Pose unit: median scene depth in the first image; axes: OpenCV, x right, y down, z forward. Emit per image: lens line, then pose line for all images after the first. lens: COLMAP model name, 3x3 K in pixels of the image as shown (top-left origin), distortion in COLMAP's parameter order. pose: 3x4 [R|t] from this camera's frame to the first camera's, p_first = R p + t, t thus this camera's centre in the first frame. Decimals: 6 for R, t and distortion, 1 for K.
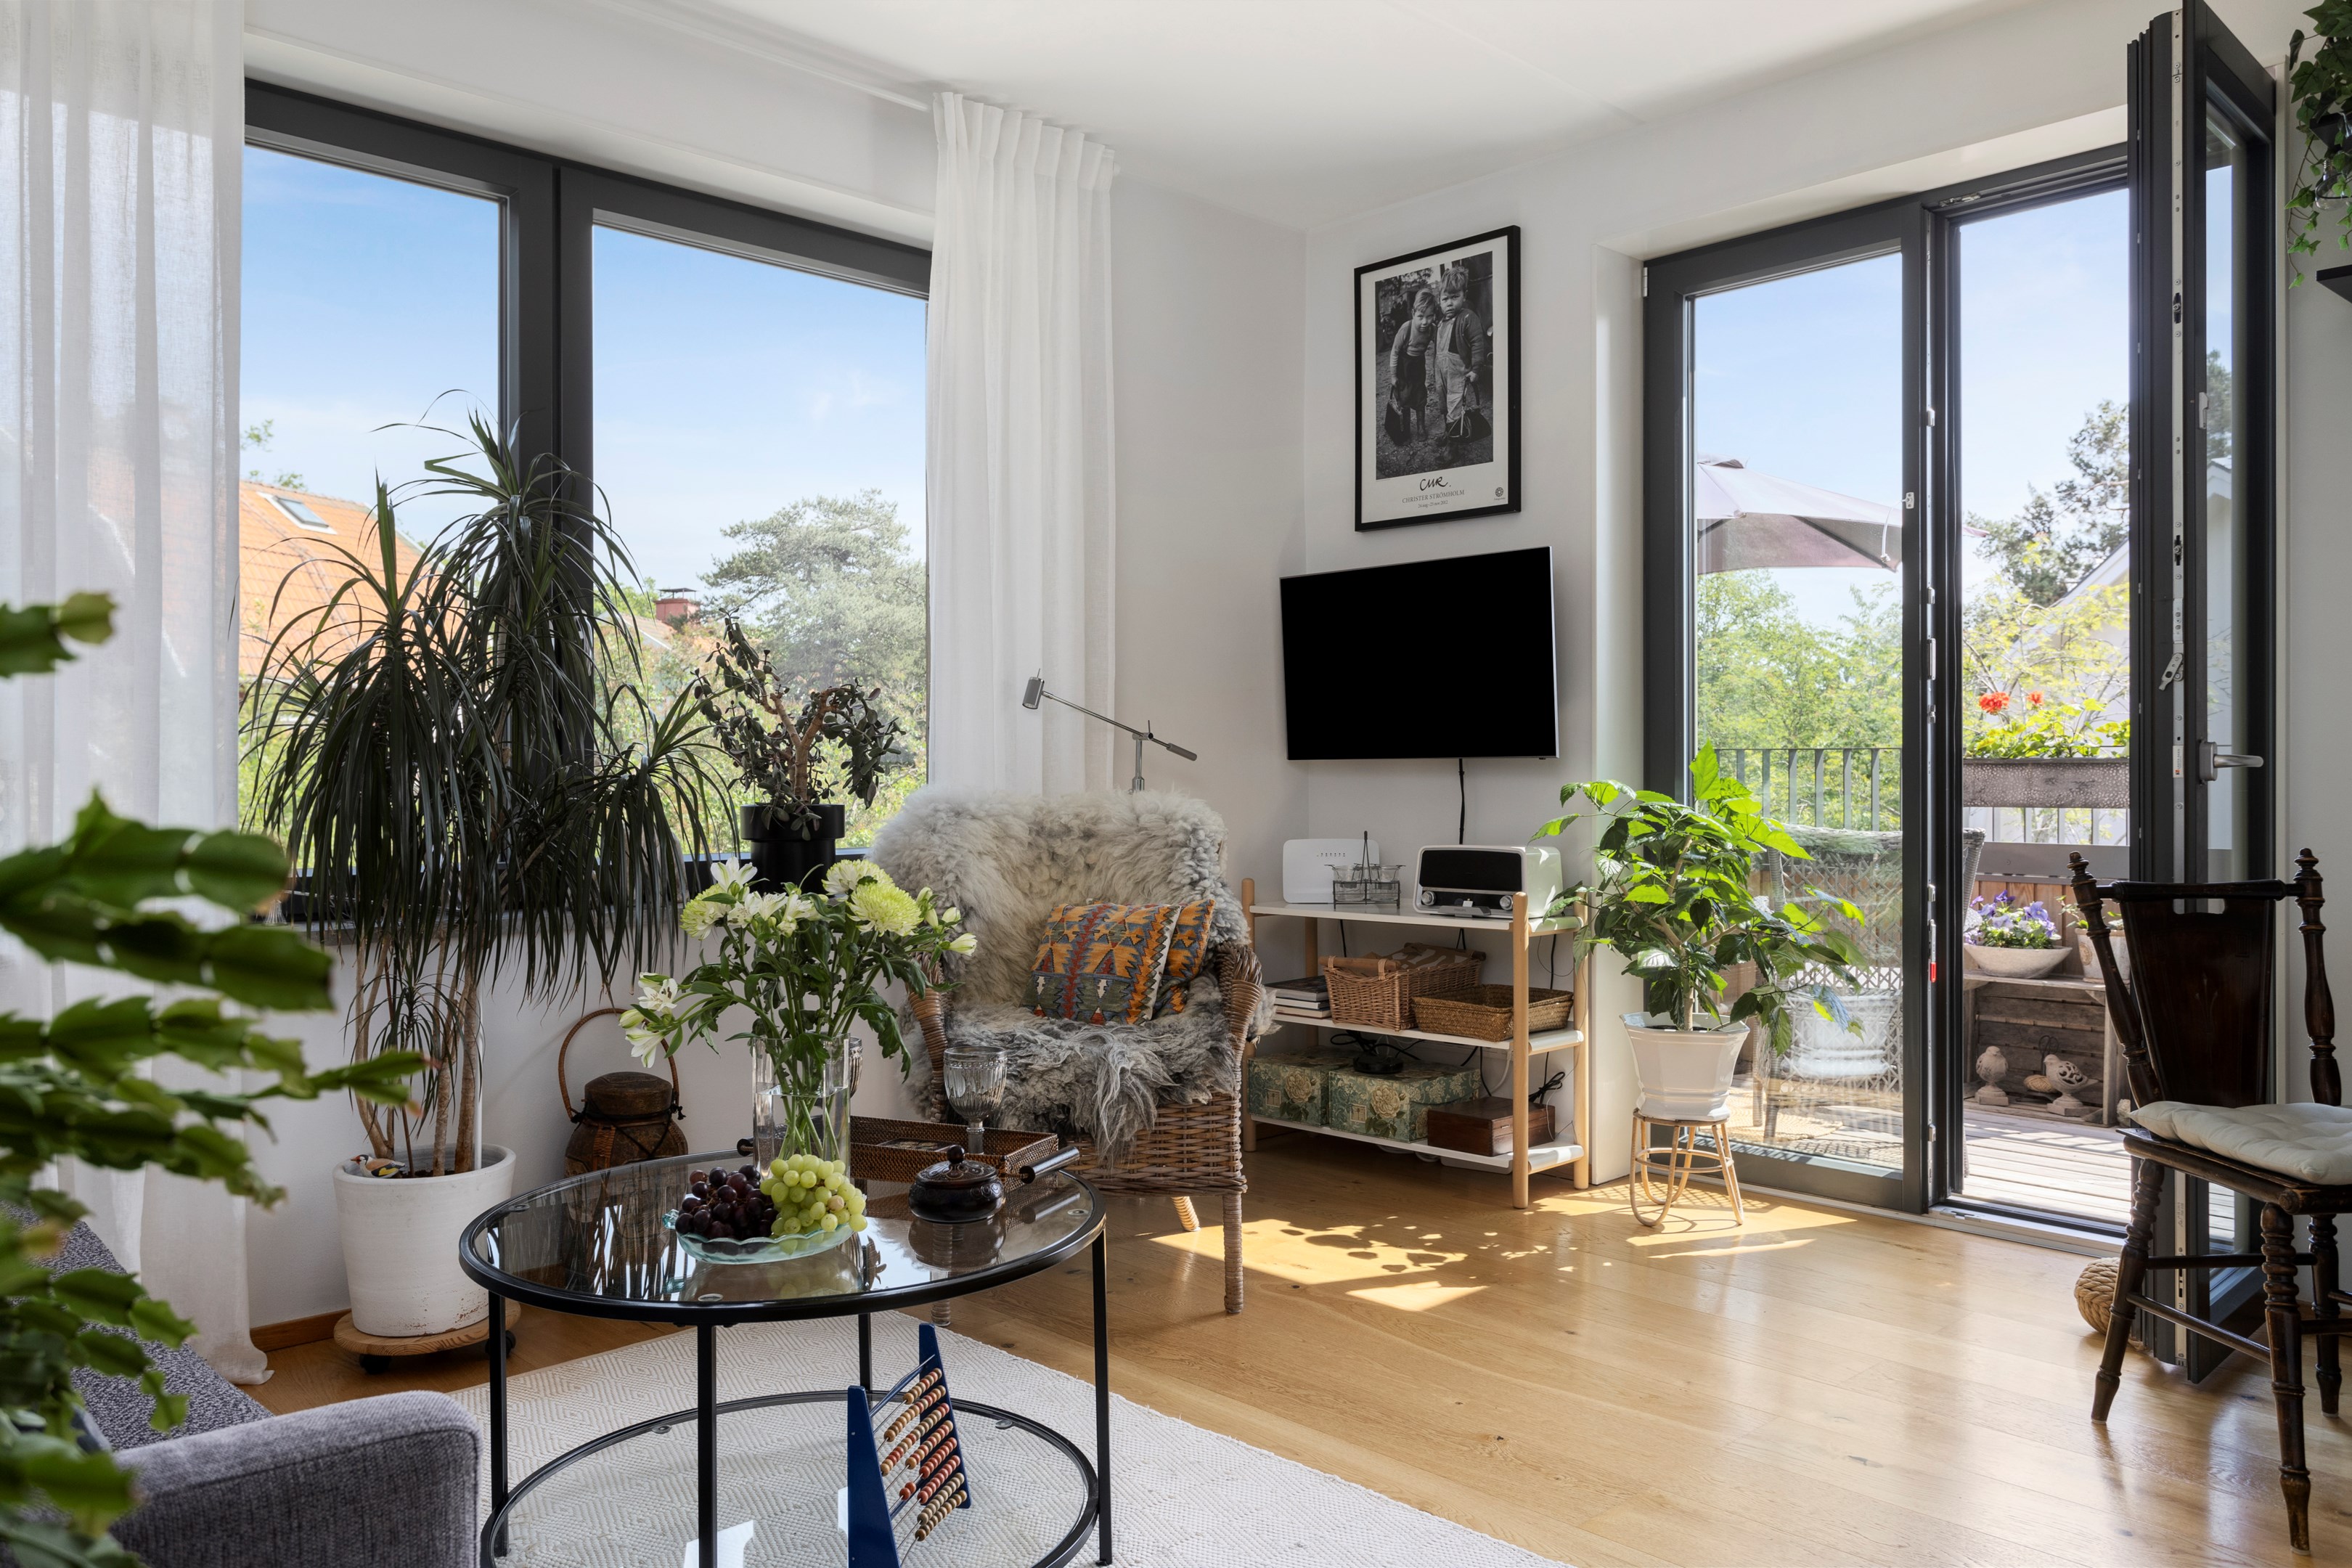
lens RADIAL K [[1734.3, 0, 1178.6], [0, 1734.3, 780.4], [0, 0, 1]] dist [-0.016258, -0.001862]
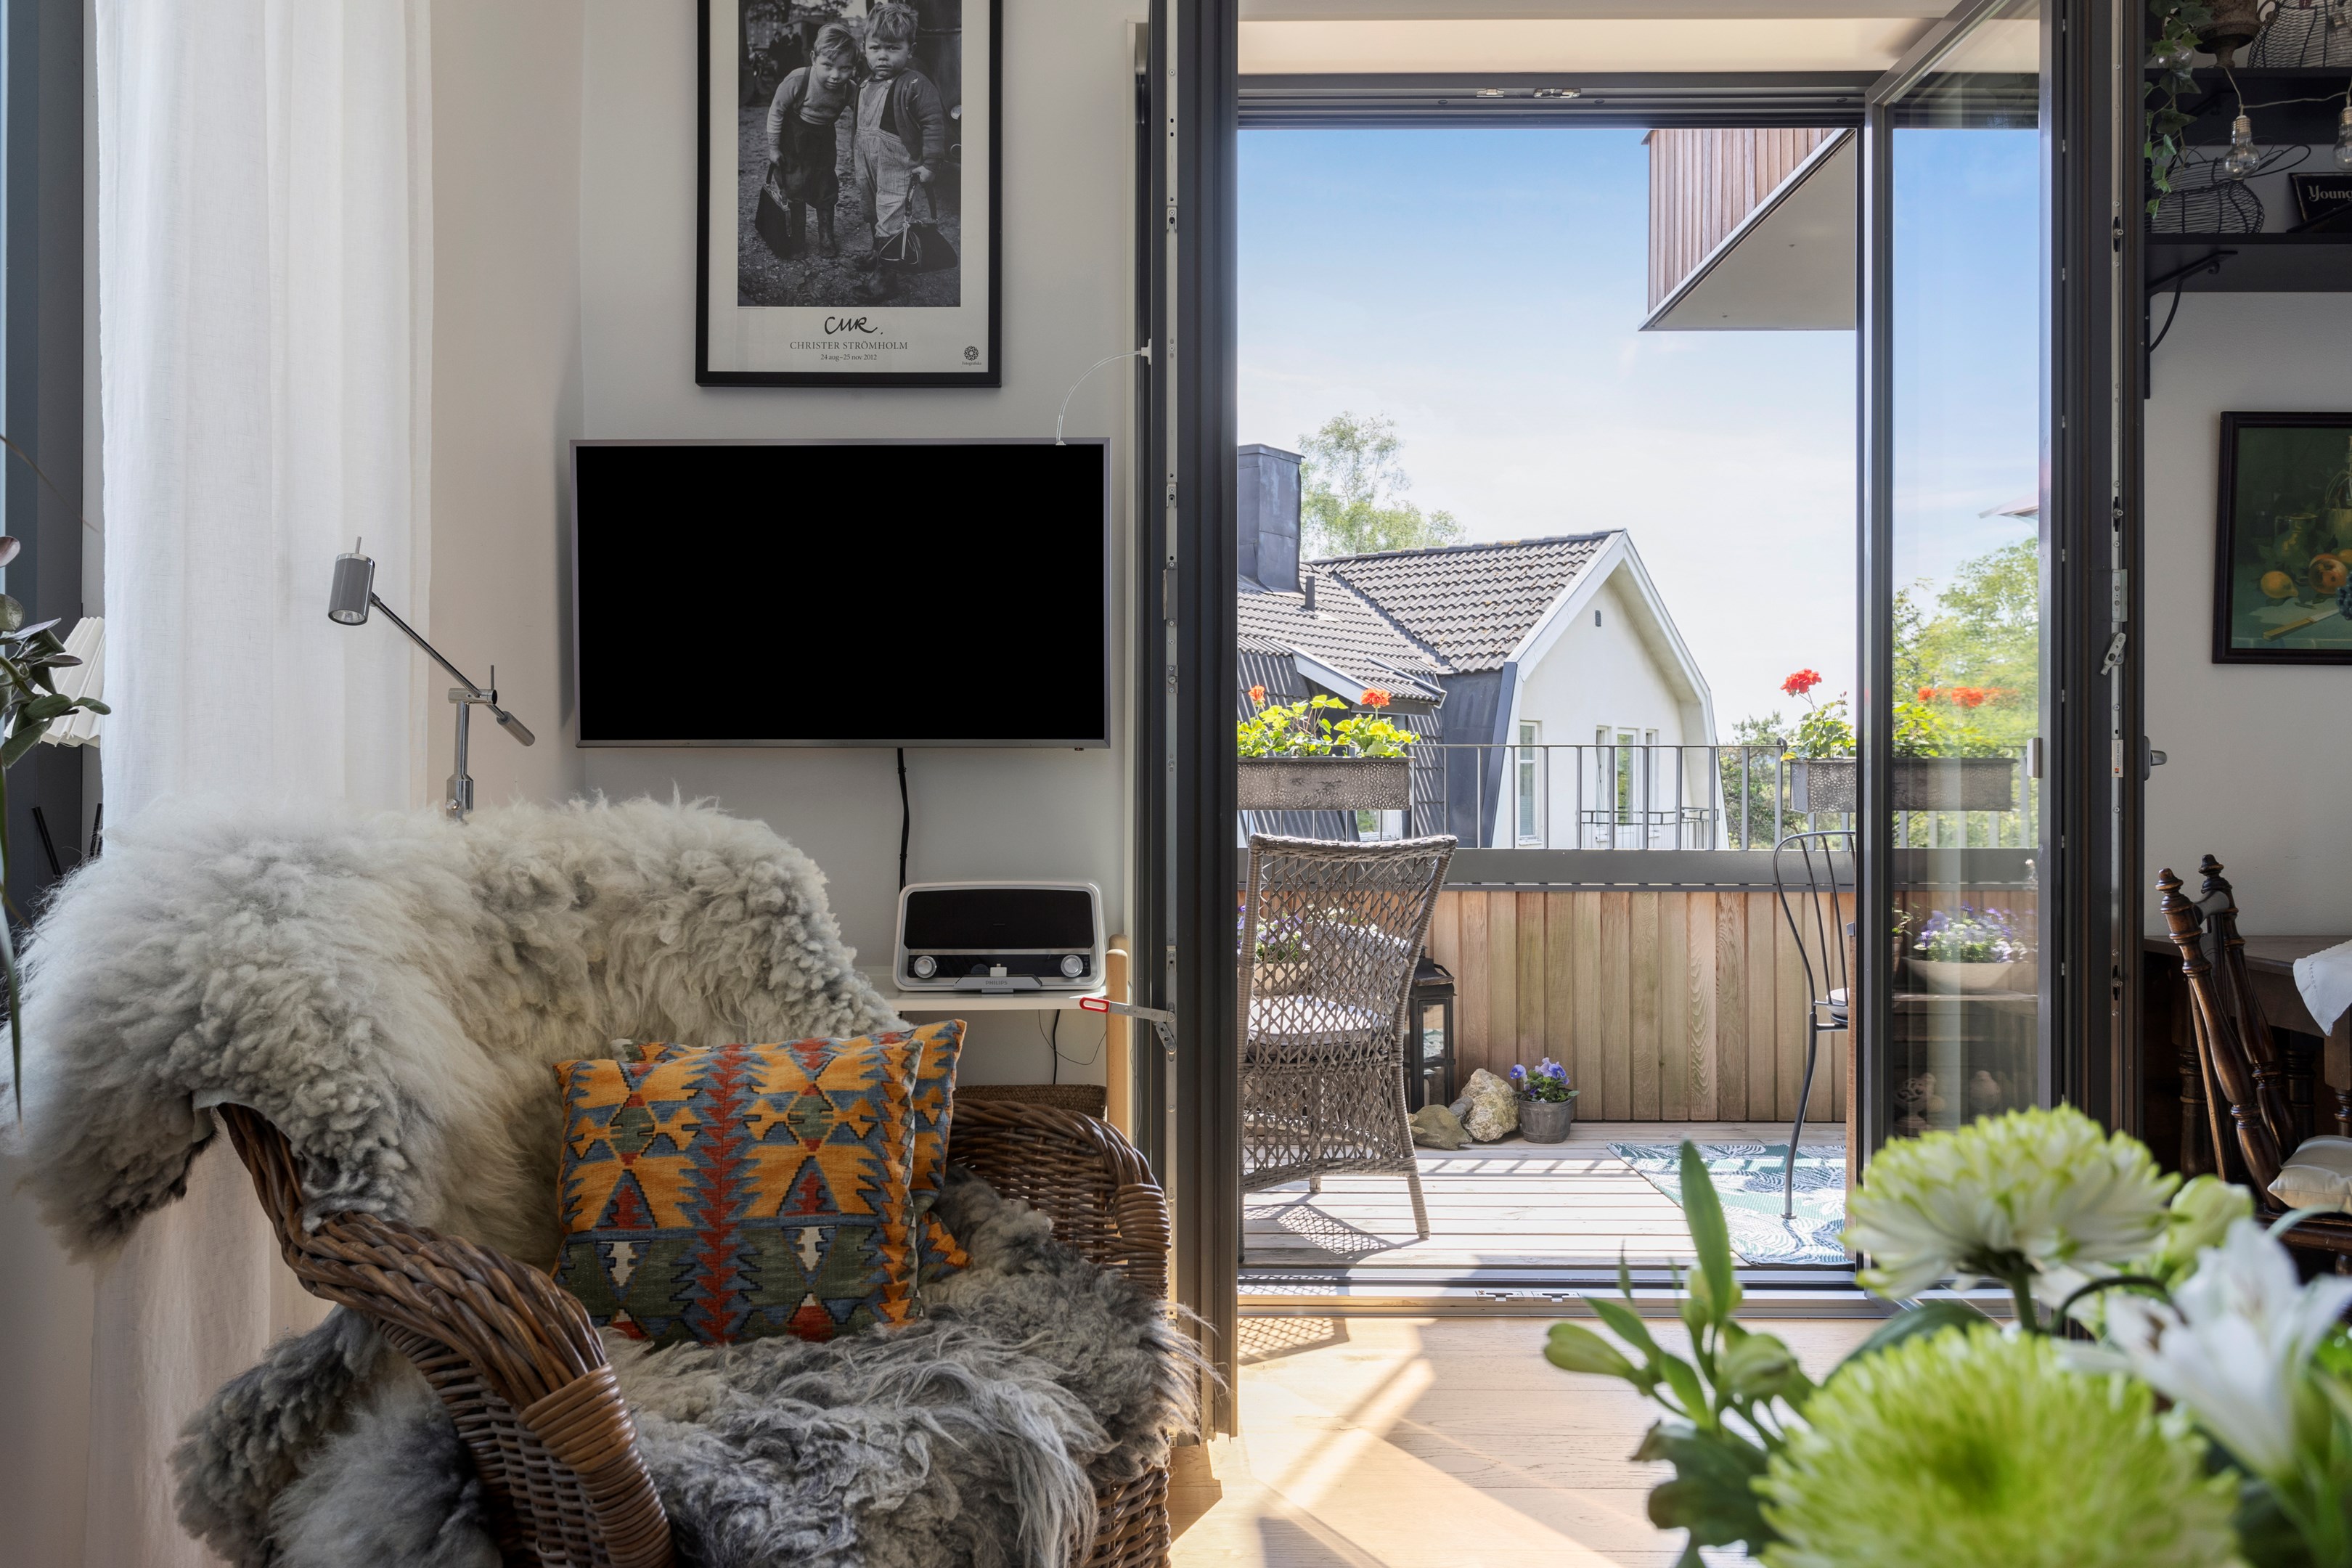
lens RADIAL K [[1663.4, 0, 1176.6], [0, 1663.4, 771.5], [0, 0, 1]] dist [-0.005093, 0.010070]
pose [[0.696137, 0.003157, 0.717902, -0.228740], [0.000692, 0.999987, -0.005069, -0.000541], [-0.717908, 0.004026, 0.696126, 0.505852]]
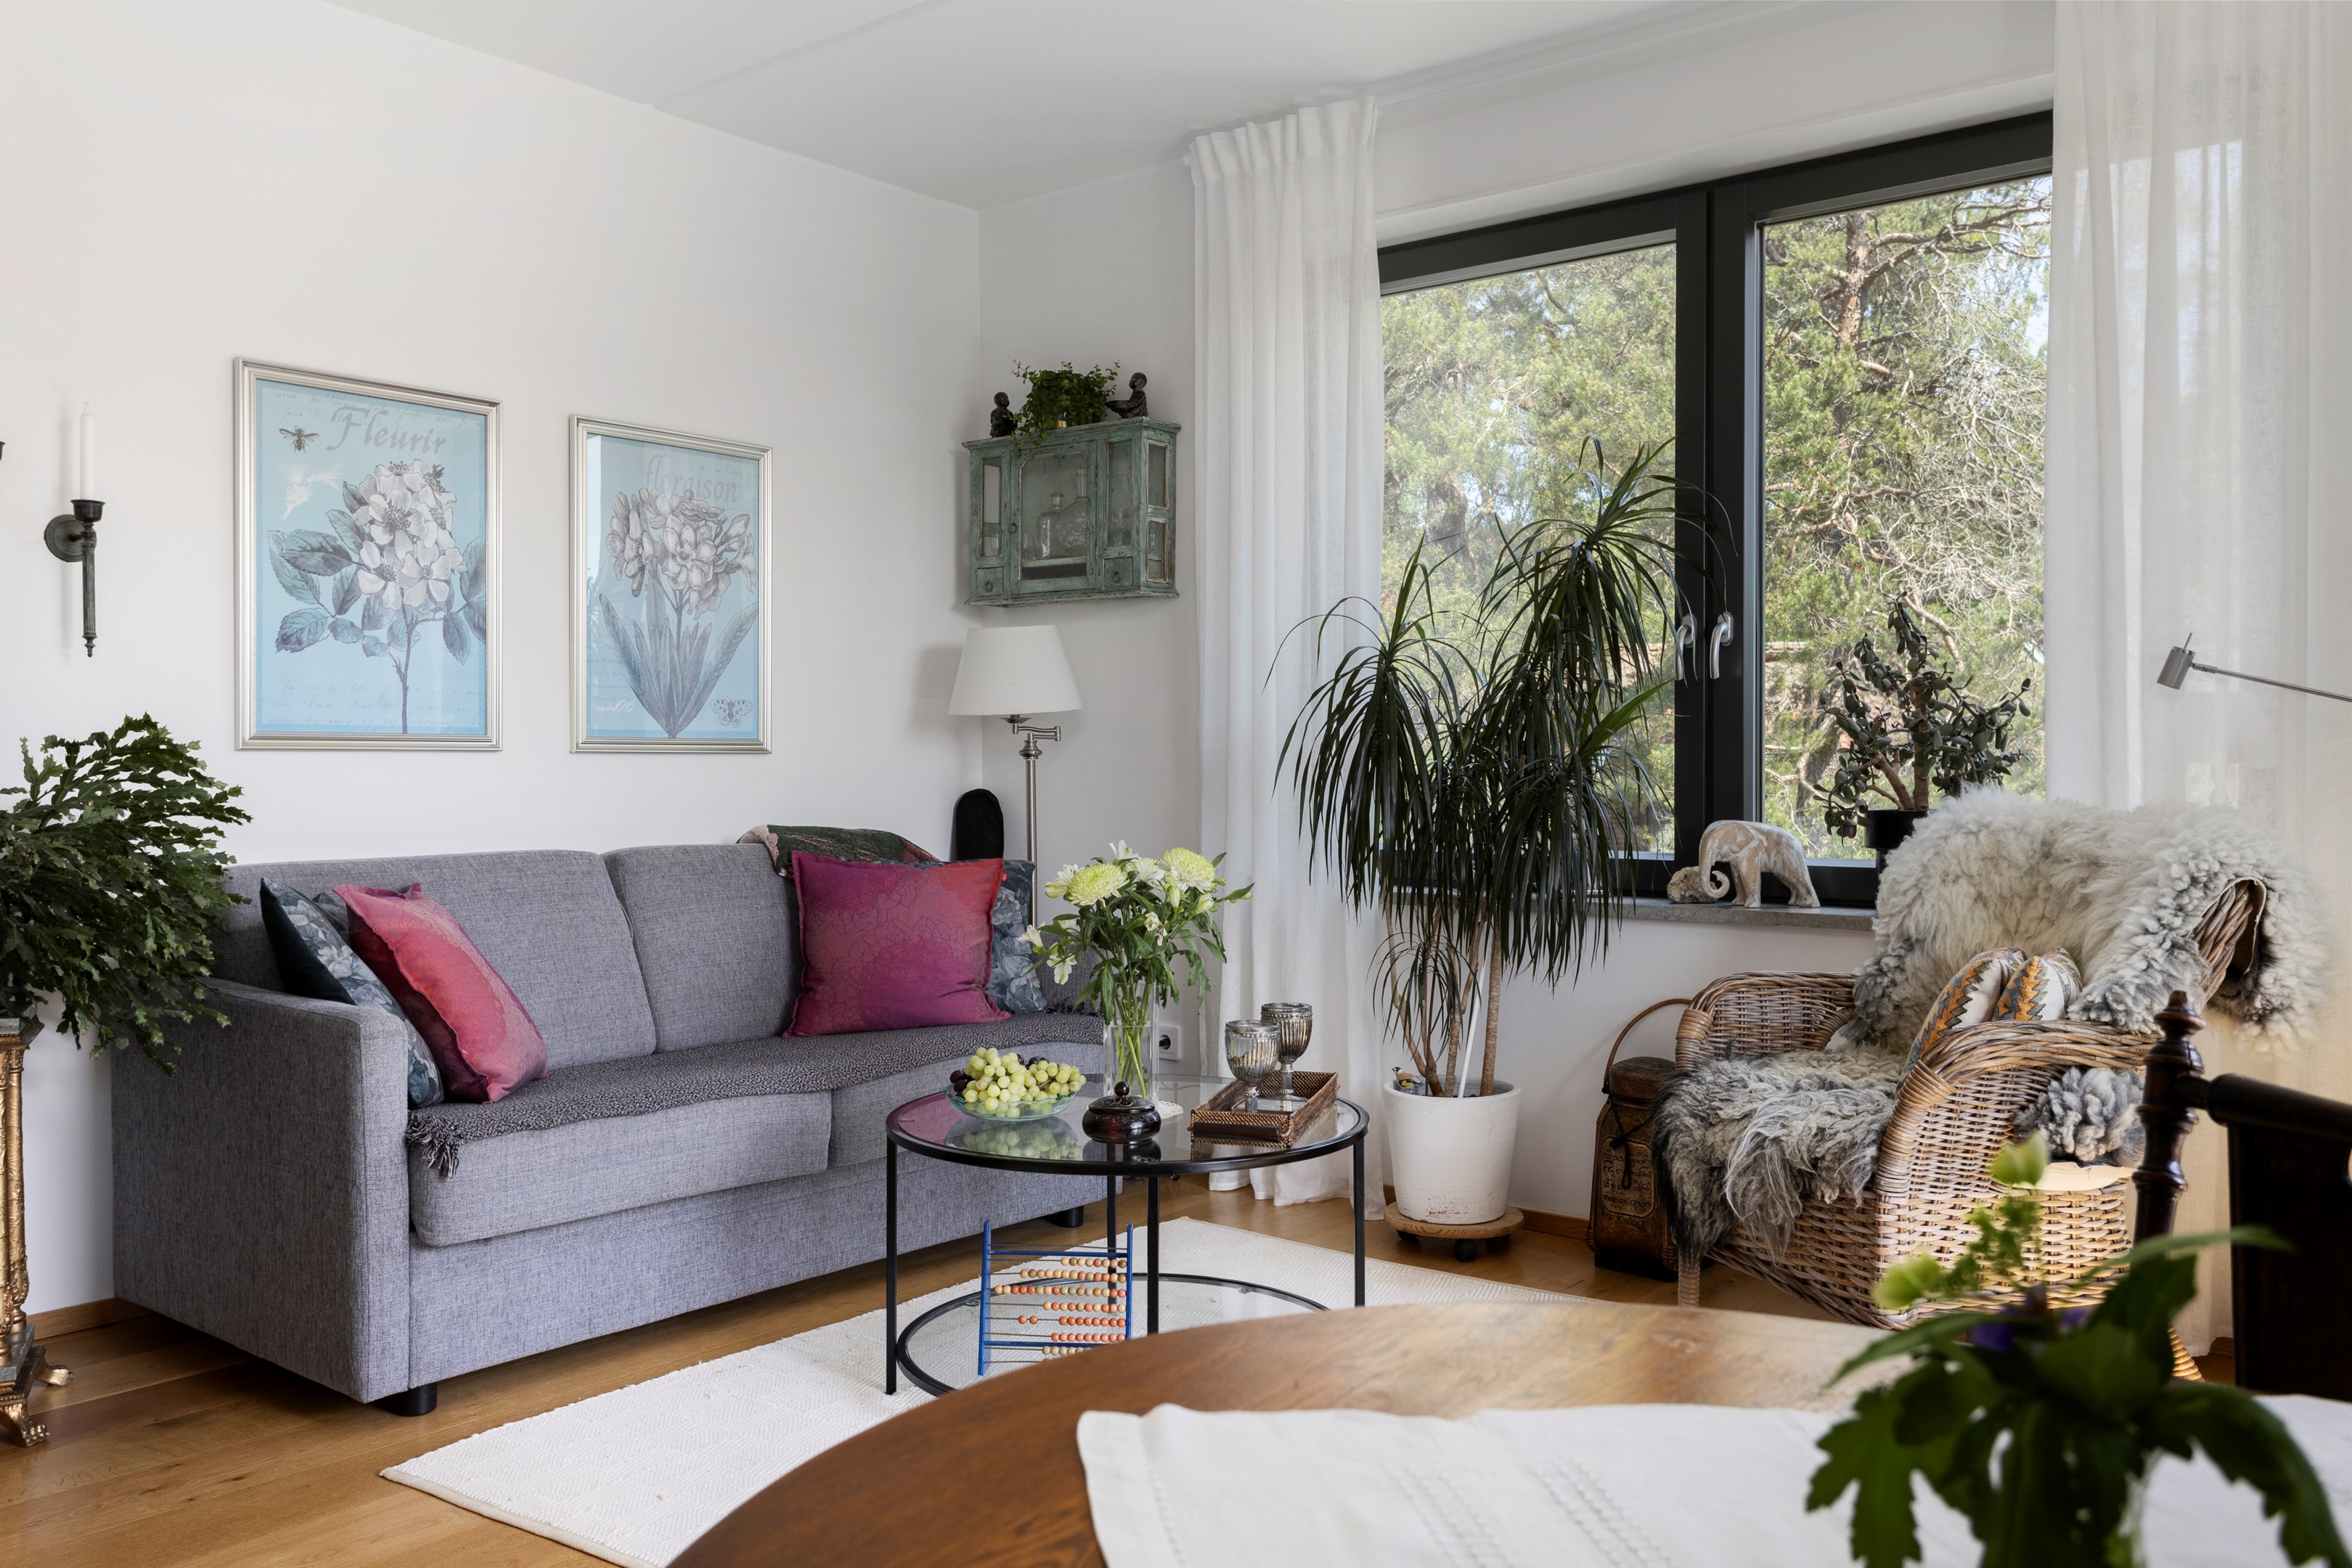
lens RADIAL K [[1918.7, 0, 1177.0], [0, 1918.7, 787.2], [0, 0, 1]] dist [0.001640, -0.000748]
pose [[0.137788, 0.008128, -0.990428, 0.615644], [-0.002209, 0.999966, 0.007899, -0.004989], [0.990459, 0.001099, 0.137802, 0.439336]]
